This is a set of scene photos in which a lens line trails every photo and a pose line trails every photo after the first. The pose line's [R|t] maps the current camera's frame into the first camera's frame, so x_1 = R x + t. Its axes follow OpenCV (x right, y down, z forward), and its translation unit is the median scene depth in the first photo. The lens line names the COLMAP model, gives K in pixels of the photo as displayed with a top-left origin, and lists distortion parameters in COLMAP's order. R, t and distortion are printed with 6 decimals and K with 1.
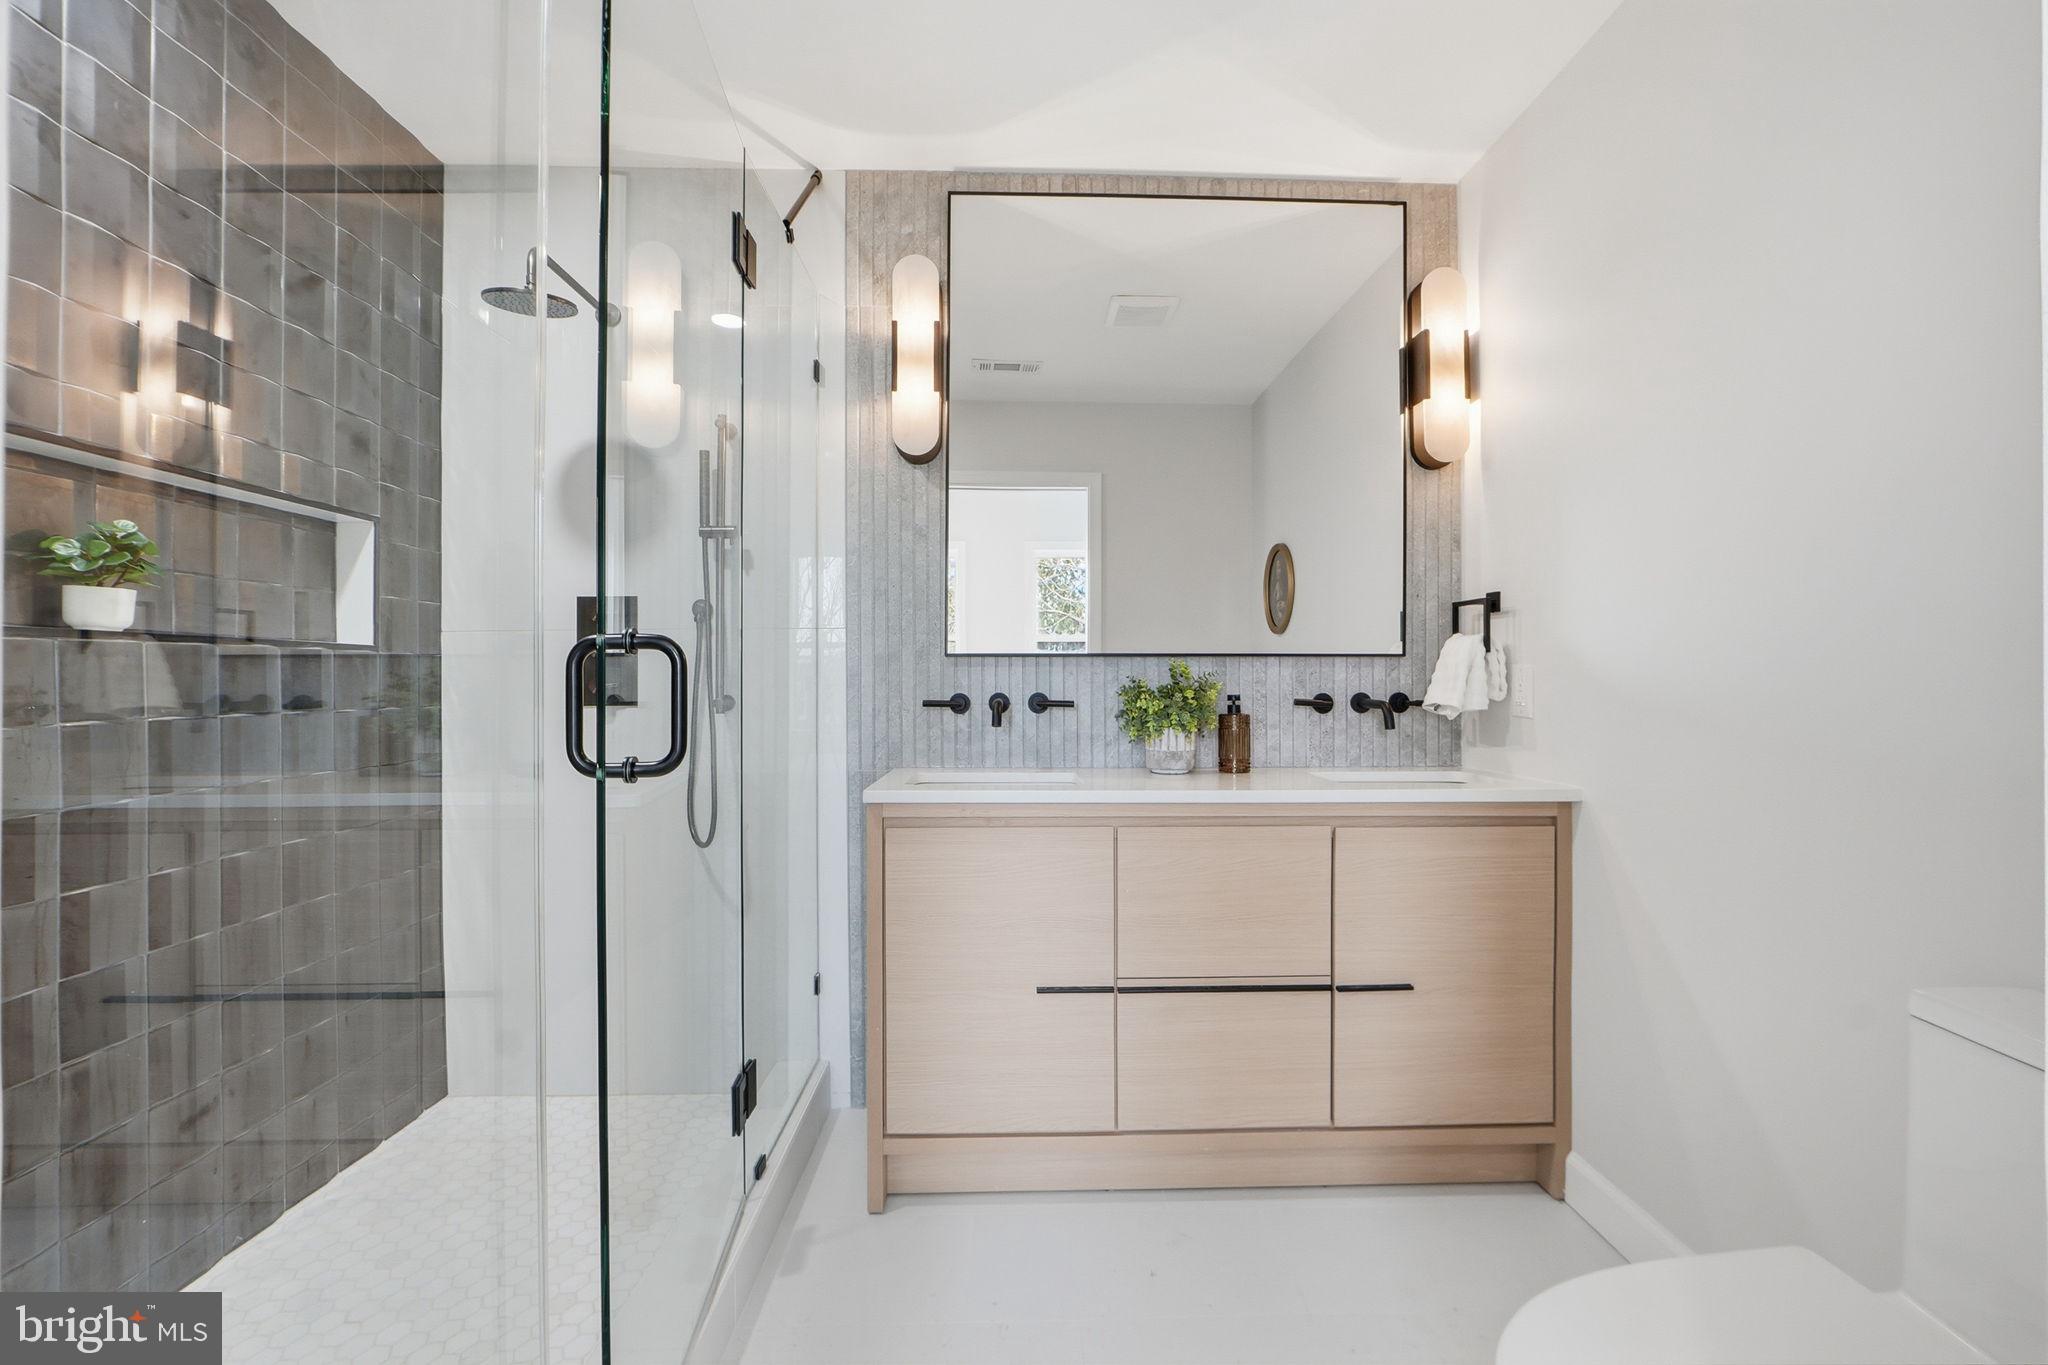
lens RADIAL K [[872.5, 0, 1024.0], [0, 872.5, 682.5], [0, 0, 1]] dist [-0.002436, -0.000048]
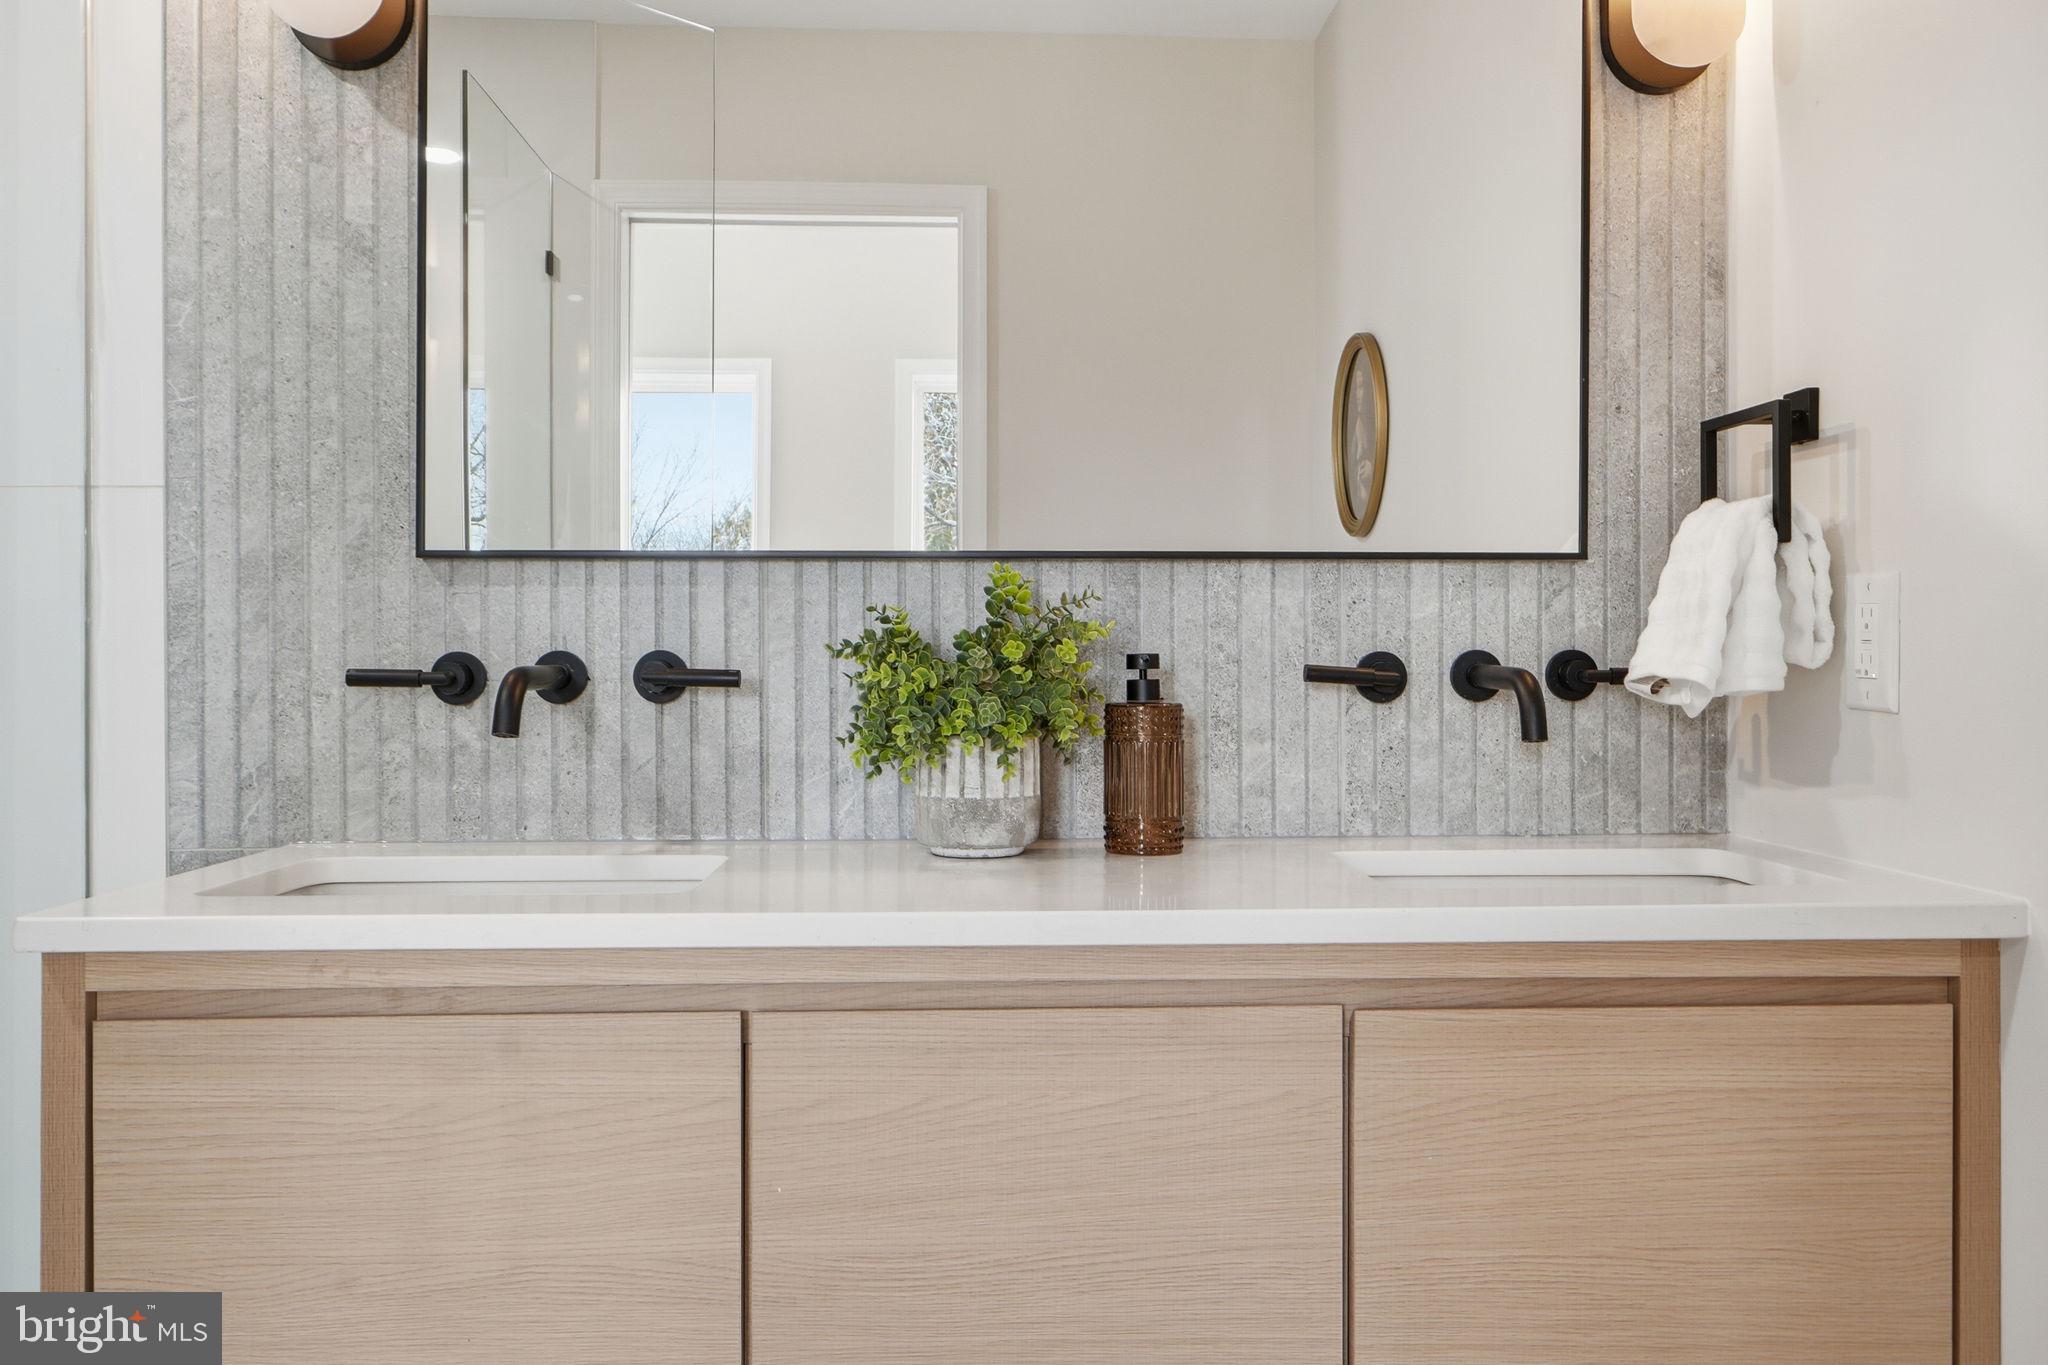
lens RADIAL K [[1612.1, 0, 1024.1], [0, 1612.1, 660.9], [0, 0, 1]] dist [0.003091, 0.004434]
pose [[0.999878, -0.001236, 0.015549, 0.170448], [0.001209, 0.999998, 0.001746, 0.015210], [-0.015551, -0.001727, 0.999878, 0.268663]]
